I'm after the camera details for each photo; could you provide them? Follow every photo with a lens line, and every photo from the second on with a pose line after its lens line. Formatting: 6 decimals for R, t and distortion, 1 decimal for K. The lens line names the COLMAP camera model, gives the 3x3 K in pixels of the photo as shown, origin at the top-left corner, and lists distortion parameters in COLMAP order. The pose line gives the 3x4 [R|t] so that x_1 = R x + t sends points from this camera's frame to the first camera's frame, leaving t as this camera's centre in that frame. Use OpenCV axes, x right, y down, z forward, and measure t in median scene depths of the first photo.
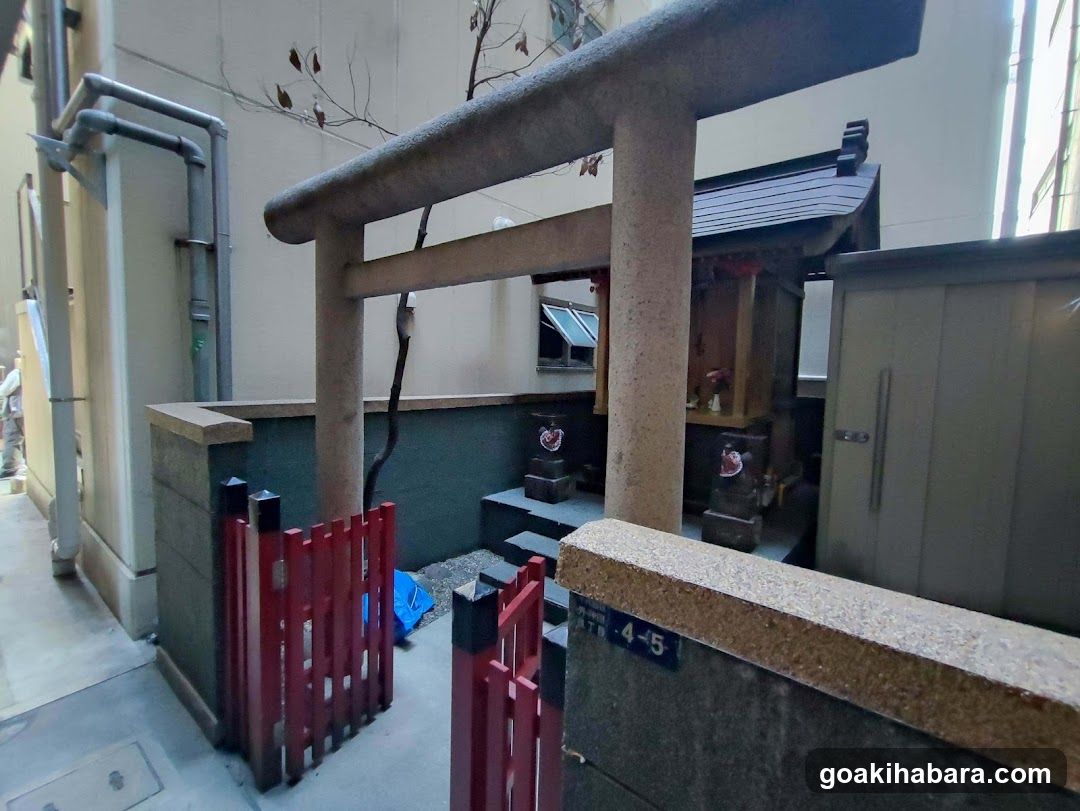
lens RADIAL K [[490.6, 0, 541.1], [0, 490.6, 403.0], [0, 0, 1]] dist [-0.007268, 0.003957]
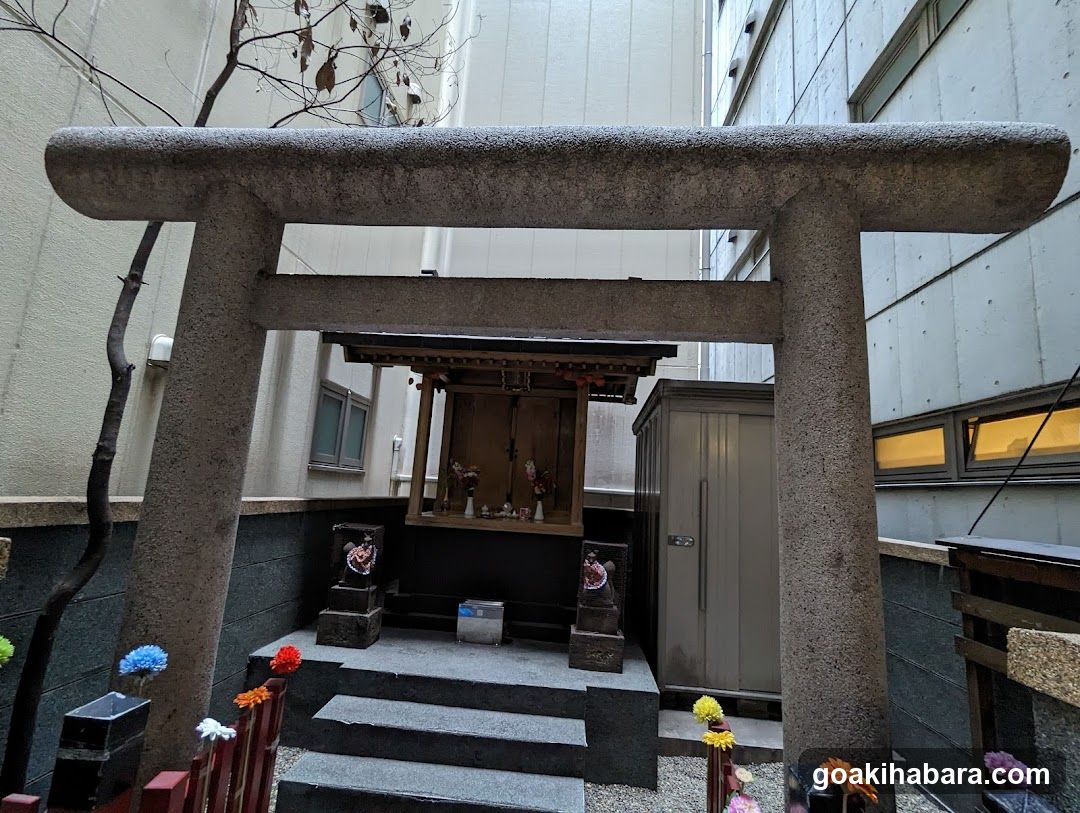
lens RADIAL K [[514.4, 0, 541.6], [0, 514.4, 404.4], [0, 0, 1]] dist [-0.001540, 0.001695]
pose [[0.817497, 0.122065, 0.562848, -0.400995], [0.001552, 0.976811, -0.214096, 0.019393], [-0.575931, 0.175896, 0.798351, 0.269064]]
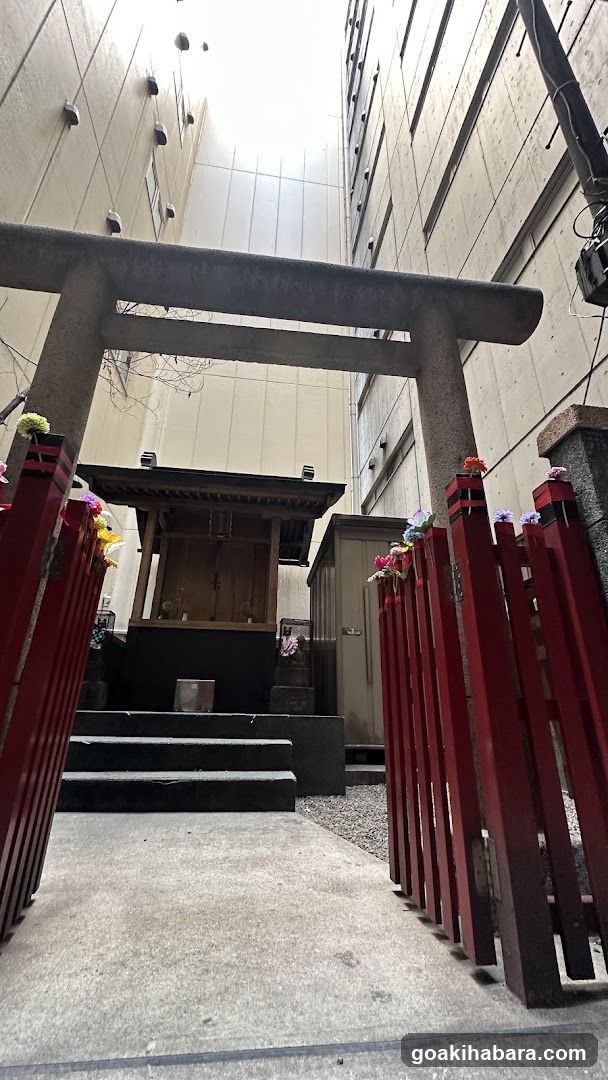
lens RADIAL K [[432.0, 0, 303.0], [0, 432.0, 535.7], [0, 0, 1]] dist [-0.000162, -0.000147]
pose [[0.690845, 0.265836, 0.672357, -0.518738], [0.055032, 0.907919, -0.415518, 0.436729], [-0.720905, 0.324060, 0.612602, 0.301117]]
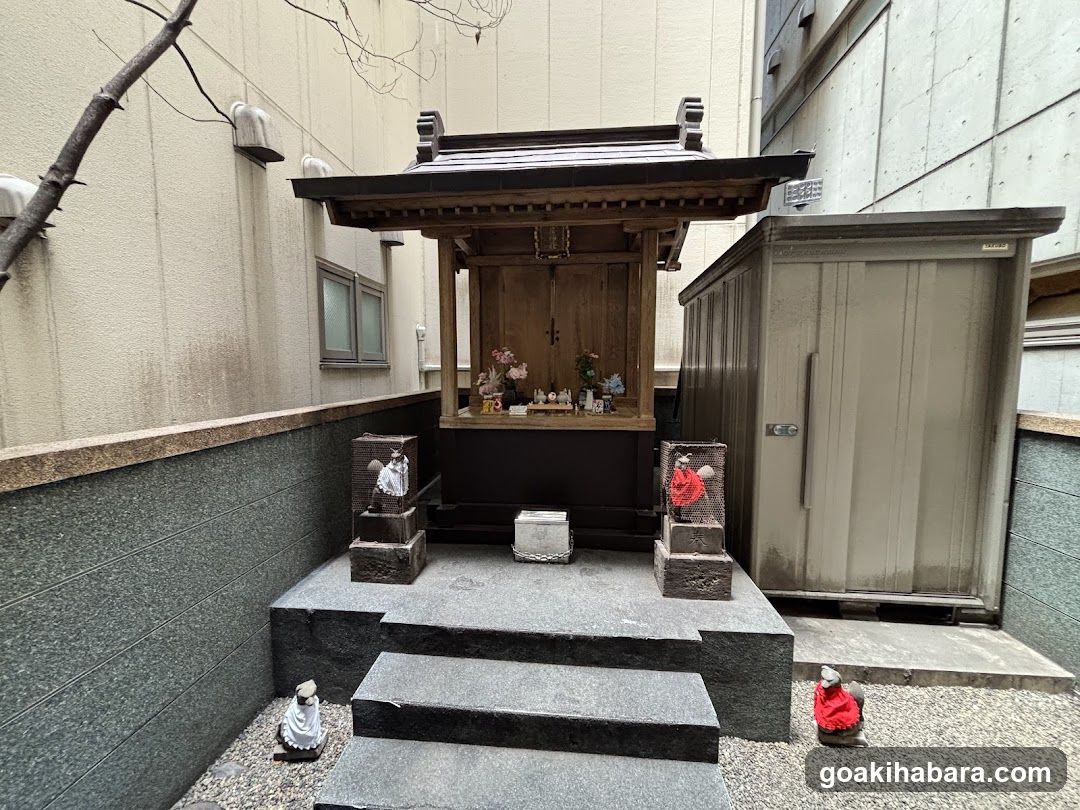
lens RADIAL K [[432.2, 0, 538.0], [0, 432.2, 405.4], [0, 0, 1]] dist [-0.002796, 0.001011]
pose [[0.832538, -0.076197, 0.548702, -0.204243], [0.063434, 0.997093, 0.042217, -0.049140], [-0.550324, -0.000341, 0.834951, 0.771582]]
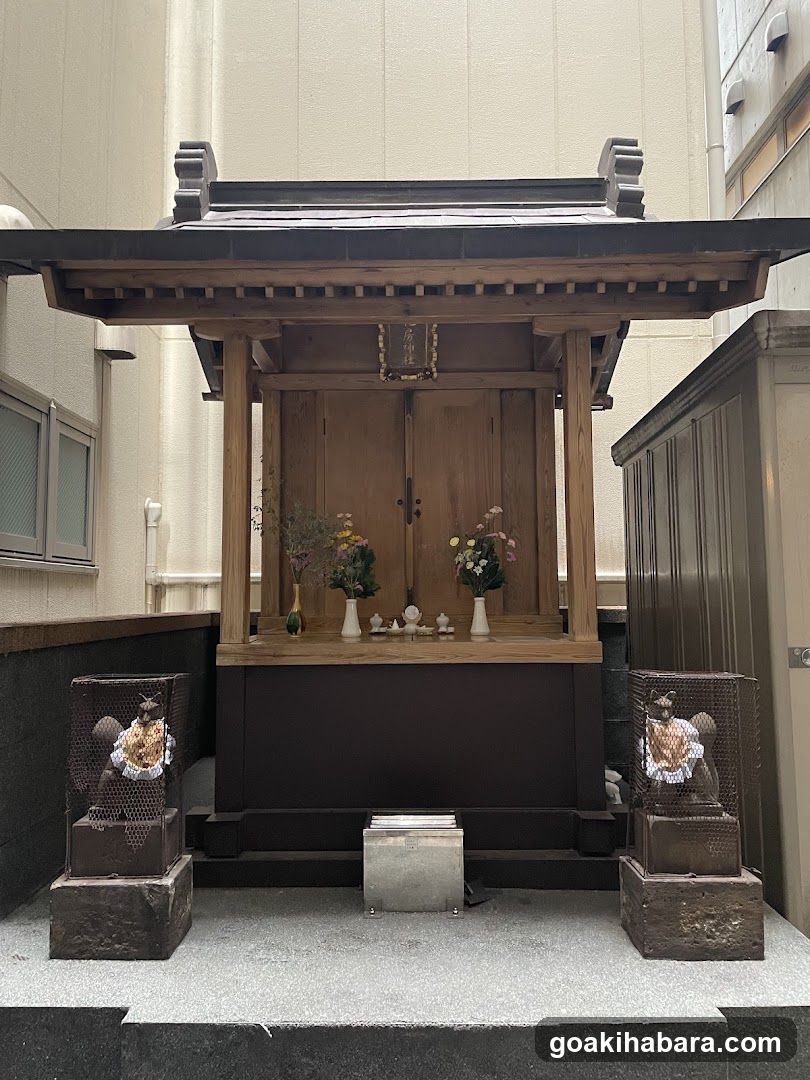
lens RADIAL K [[817.2, 0, 406.0], [0, 817.2, 532.3], [0, 0, 1]] dist [0.047691, -0.035648]
pose [[0.782052, 0.019701, 0.622901, -0.326132], [0.073590, 0.989588, -0.123690, 0.016709], [-0.618853, 0.142572, 0.772460, 0.752622]]
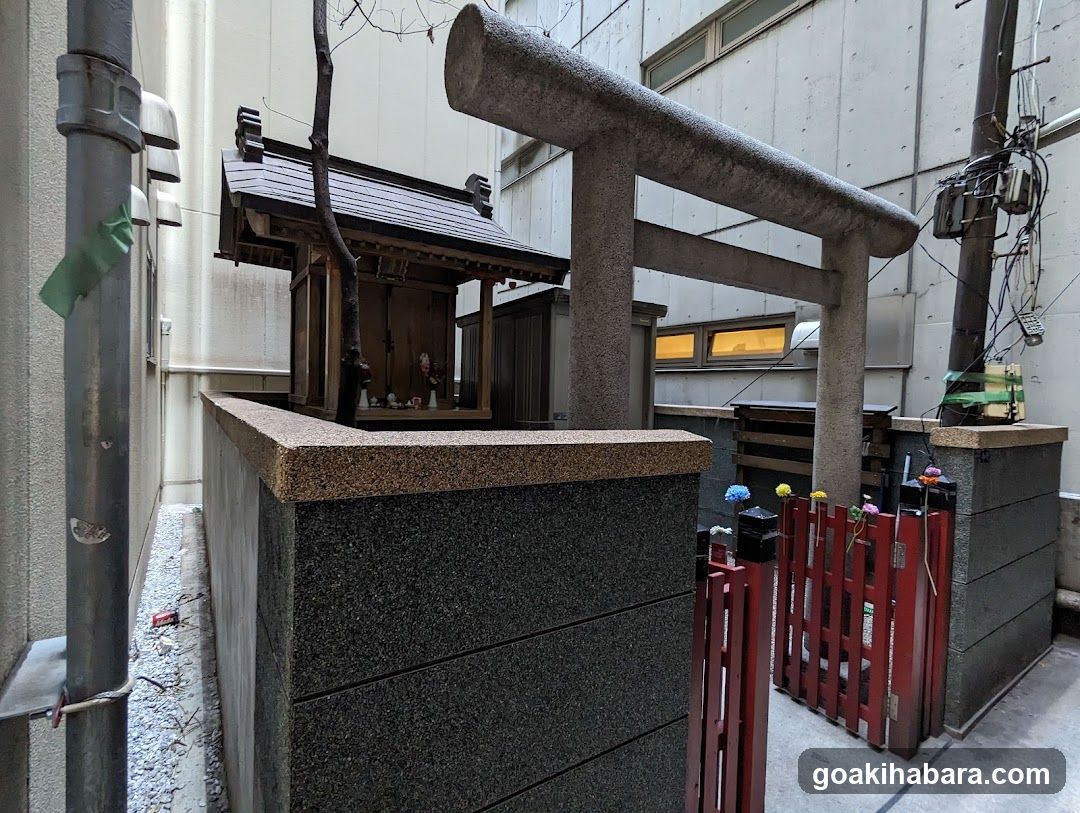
lens RADIAL K [[514.4, 0, 543.0], [0, 514.4, 405.3], [0, 0, 1]] dist [-0.001540, 0.001695]
pose [[0.286082, -0.045531, 0.957123, -1.071081], [0.050796, 0.998187, 0.032302, -0.019583], [-0.956858, 0.039377, 0.287876, 0.805976]]
